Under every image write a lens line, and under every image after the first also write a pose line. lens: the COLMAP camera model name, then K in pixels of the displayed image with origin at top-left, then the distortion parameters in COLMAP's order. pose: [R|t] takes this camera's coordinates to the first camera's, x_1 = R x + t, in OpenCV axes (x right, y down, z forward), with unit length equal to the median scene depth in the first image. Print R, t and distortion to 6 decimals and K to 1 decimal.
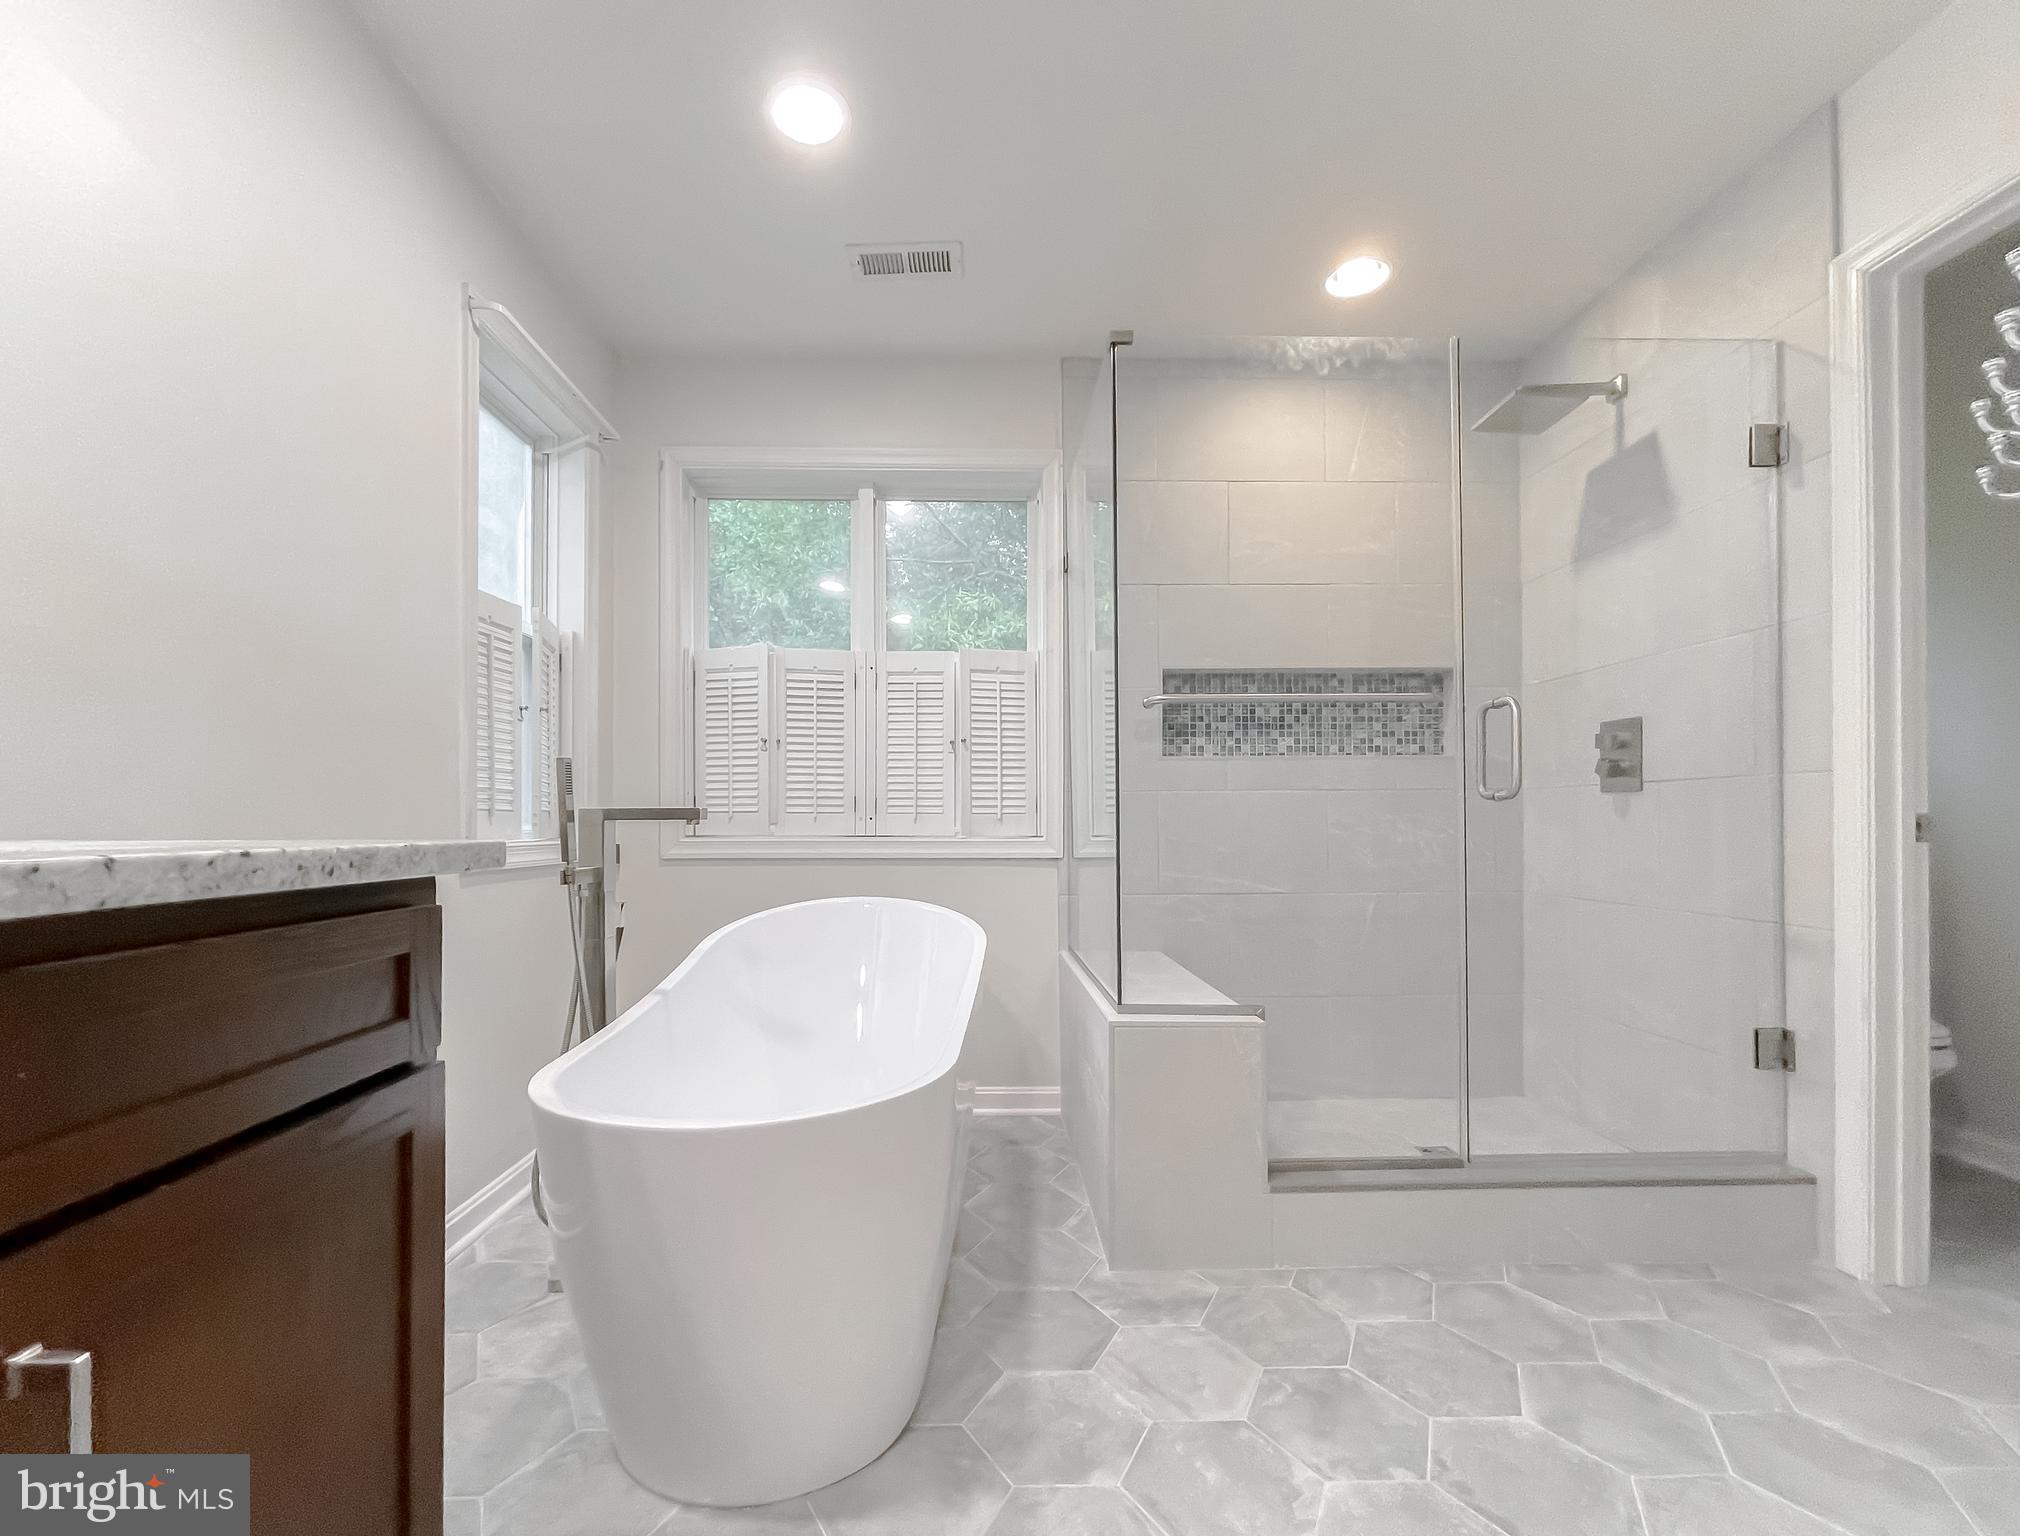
lens RADIAL K [[851.4, 0, 980.5], [0, 851.4, 817.6], [0, 0, 1]] dist [-0.000322, -0.000050]
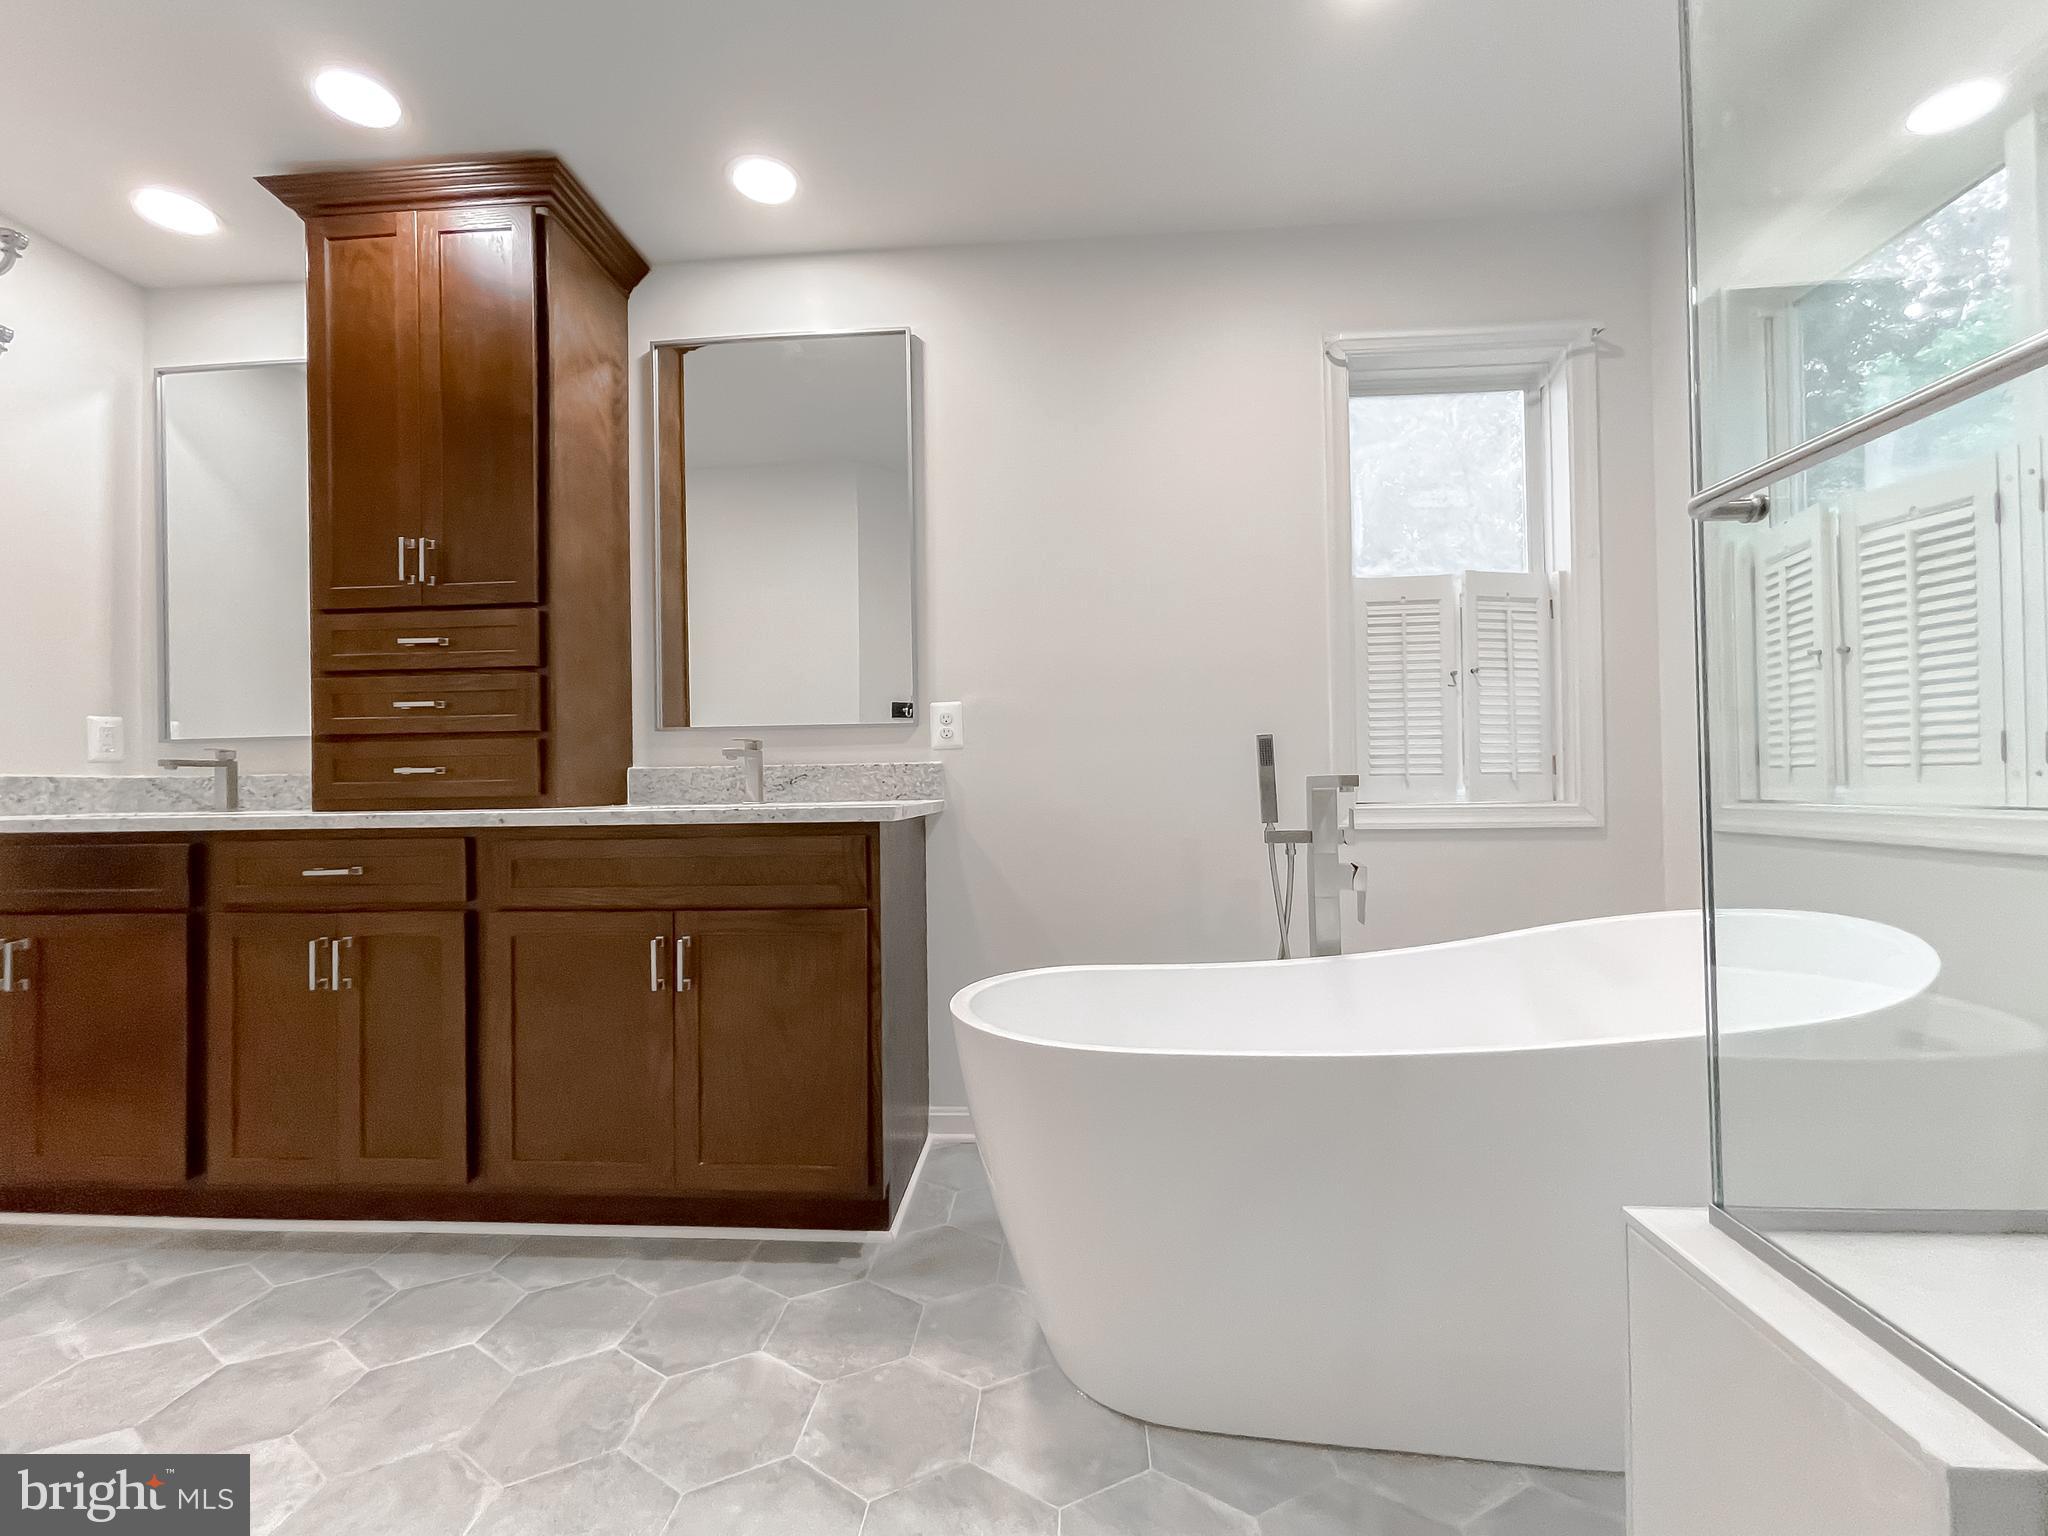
lens RADIAL K [[856.7, 0, 1013.6], [0, 856.7, 775.2], [0, 0, 1]] dist [-0.025822, 0.018273]
pose [[-0.082329, -0.008717, -0.996567, 0.530935], [0.021404, 0.999716, -0.010513, -0.006868], [0.996375, -0.022196, -0.082119, 0.564743]]
